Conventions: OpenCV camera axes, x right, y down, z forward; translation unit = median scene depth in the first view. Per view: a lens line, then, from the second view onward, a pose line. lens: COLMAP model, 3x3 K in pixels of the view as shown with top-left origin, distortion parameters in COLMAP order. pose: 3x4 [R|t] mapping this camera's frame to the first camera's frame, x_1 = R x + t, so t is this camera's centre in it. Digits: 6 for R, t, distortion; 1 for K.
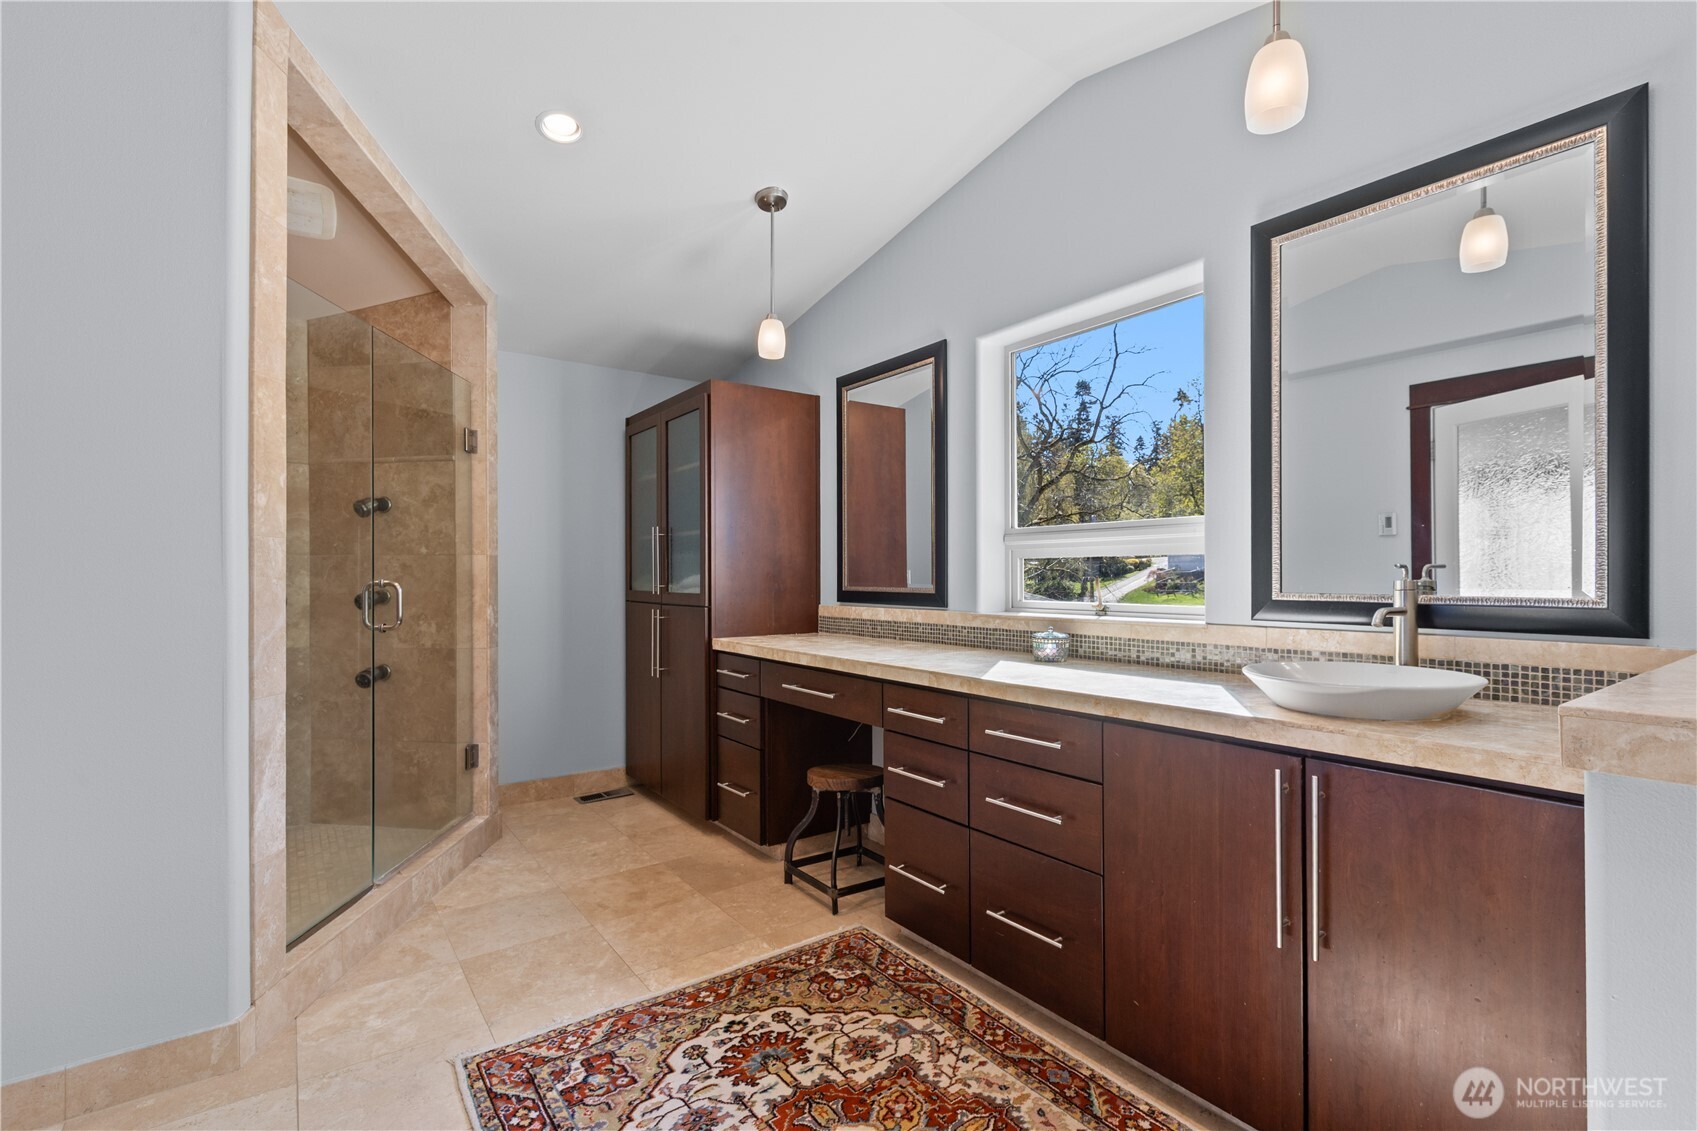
lens RADIAL K [[773.0, 0, 851.2], [0, 773.0, 578.4], [0, 0, 1]] dist [0.003463, -0.000428]
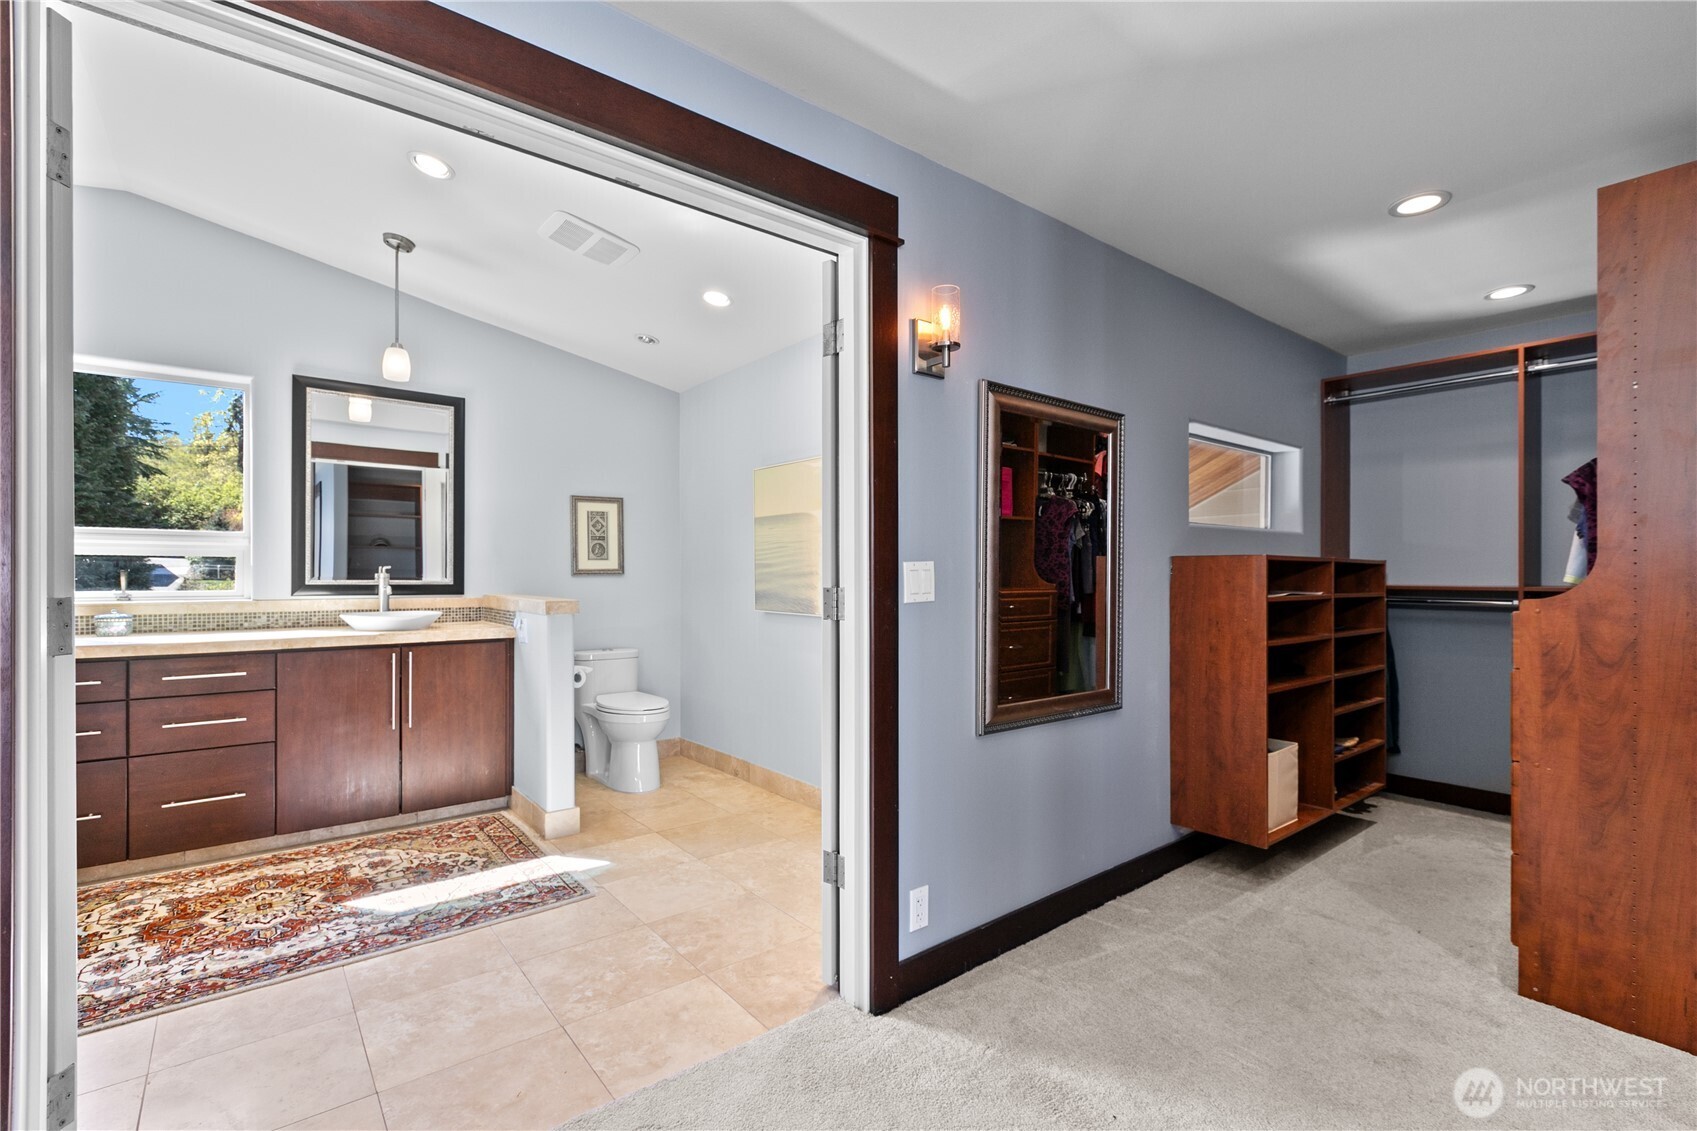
lens RADIAL K [[773.0, 0, 852.2], [0, 773.0, 572.6], [0, 0, 1]] dist [0.003463, -0.000428]
pose [[-0.042722, 0.002074, 0.999085, -1.445021], [-0.000936, 0.999997, -0.002116, 0.002198], [-0.999087, -0.001025, -0.042720, -0.227798]]
